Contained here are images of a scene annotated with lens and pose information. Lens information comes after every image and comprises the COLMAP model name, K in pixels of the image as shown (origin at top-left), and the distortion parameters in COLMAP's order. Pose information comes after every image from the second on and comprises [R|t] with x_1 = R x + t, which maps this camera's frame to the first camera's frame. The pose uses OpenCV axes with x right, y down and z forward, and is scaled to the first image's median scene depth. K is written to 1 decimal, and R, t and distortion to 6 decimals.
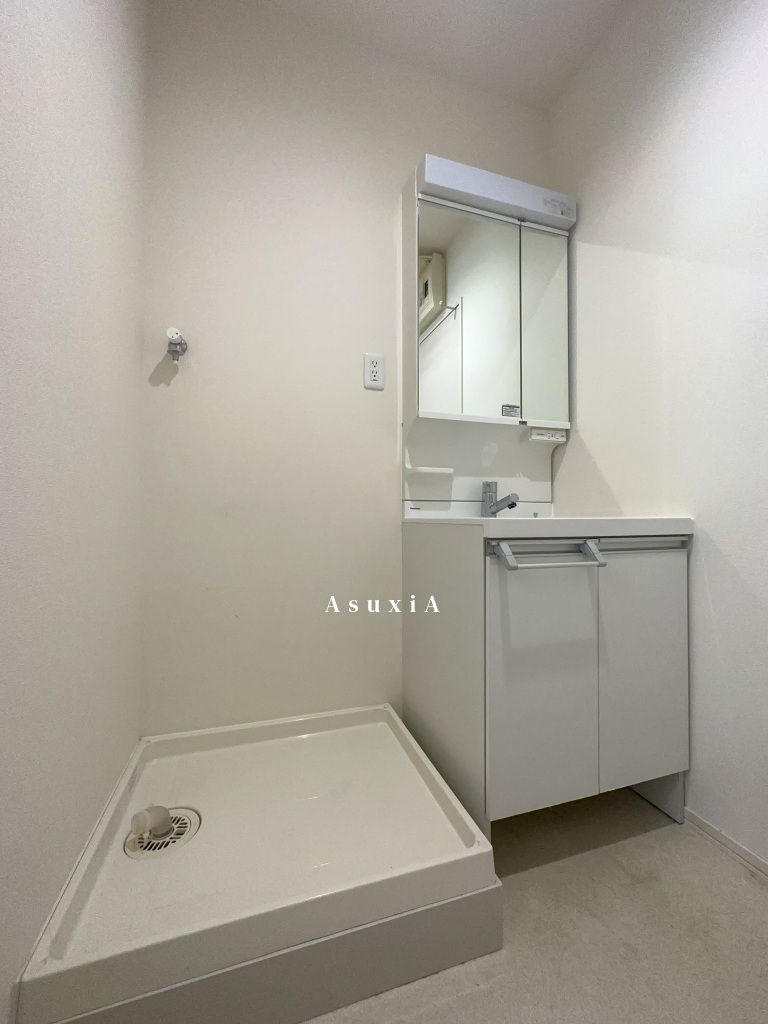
lens RADIAL K [[410.3, 0, 383.4], [0, 410.3, 512.3], [0, 0, 1]] dist [-0.005296, 0.001332]
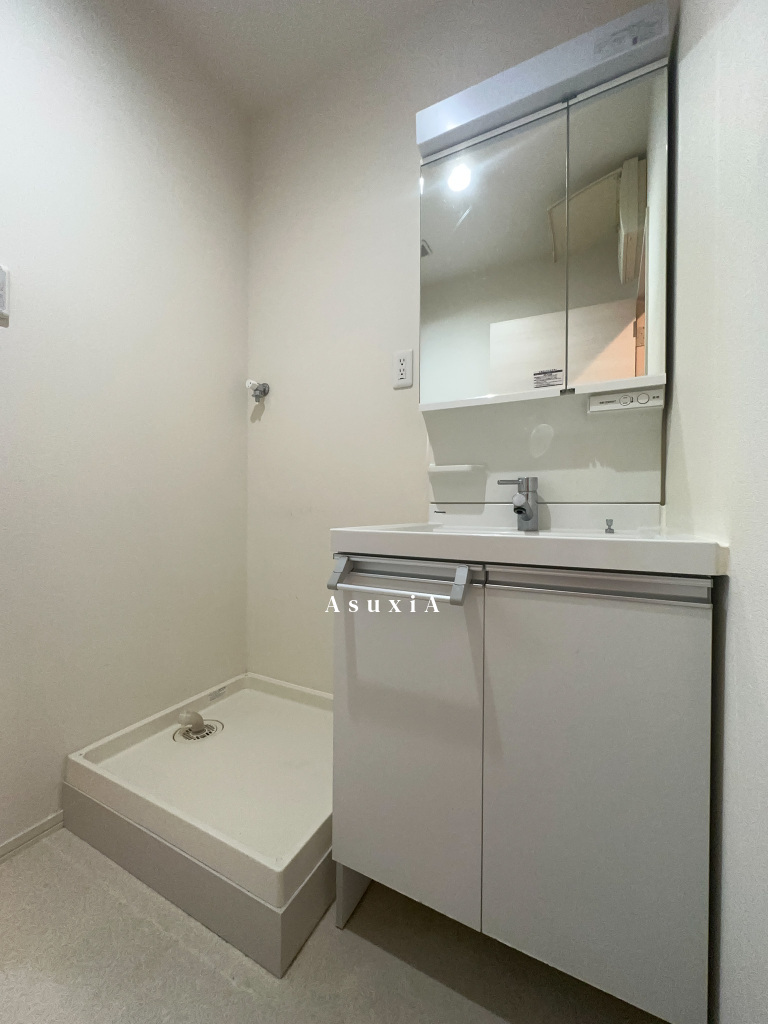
lens RADIAL K [[410.3, 0, 382.1], [0, 410.3, 511.6], [0, 0, 1]] dist [-0.005296, 0.001332]
pose [[0.701513, 0.010189, -0.712584, 0.625919], [0.002024, 0.999865, 0.016289, -0.025260], [0.712654, -0.012870, 0.701398, 0.283178]]
